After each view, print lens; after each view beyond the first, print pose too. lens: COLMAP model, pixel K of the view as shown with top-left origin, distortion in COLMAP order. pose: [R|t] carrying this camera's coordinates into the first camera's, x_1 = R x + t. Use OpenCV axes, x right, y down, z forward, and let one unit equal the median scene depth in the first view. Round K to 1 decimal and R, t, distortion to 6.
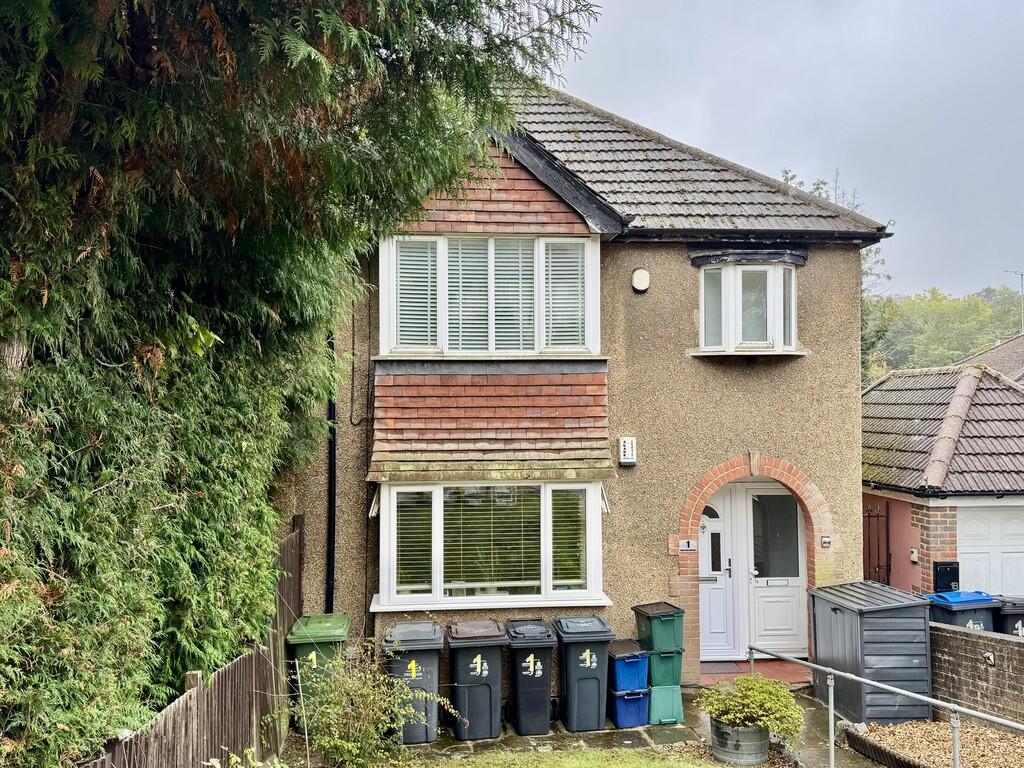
lens RADIAL K [[886.0, 0, 511.6], [0, 886.0, 388.1], [0, 0, 1]] dist [0.053310, 0.022171]
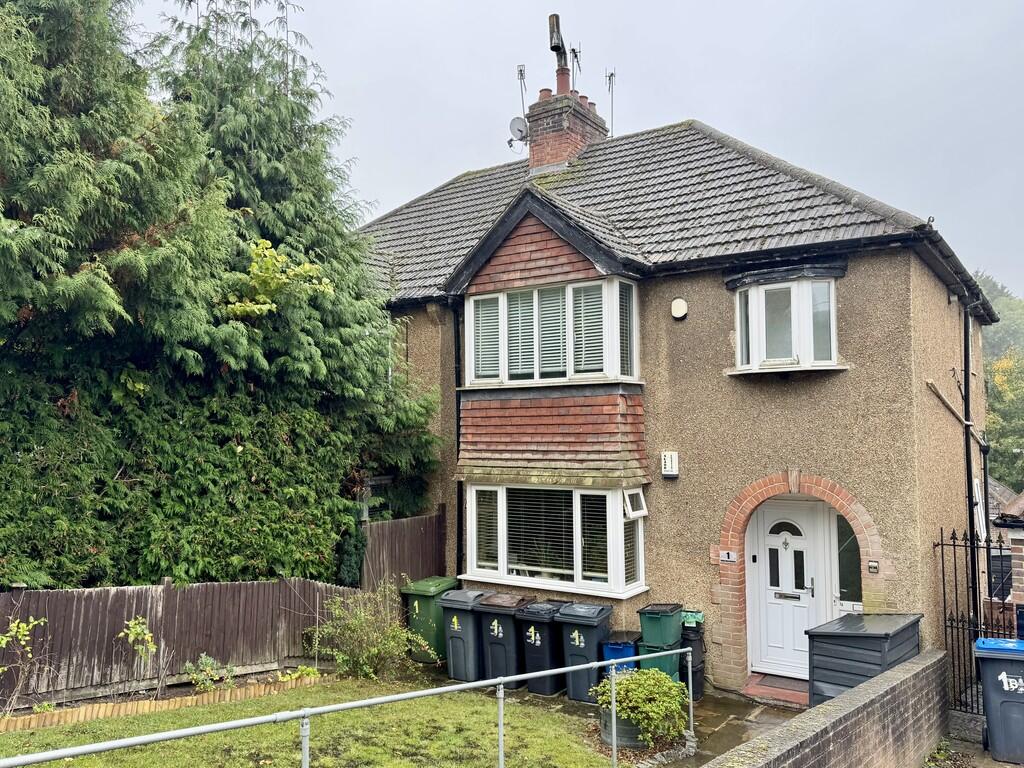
lens RADIAL K [[808.5, 0, 511.0], [0, 808.5, 378.5], [0, 0, 1]] dist [0.018103, -0.019083]
pose [[0.764432, -0.041937, -0.643339, 0.679399], [0.017399, 0.998861, -0.044438, 0.006262], [0.644469, 0.022776, 0.764291, 0.111056]]
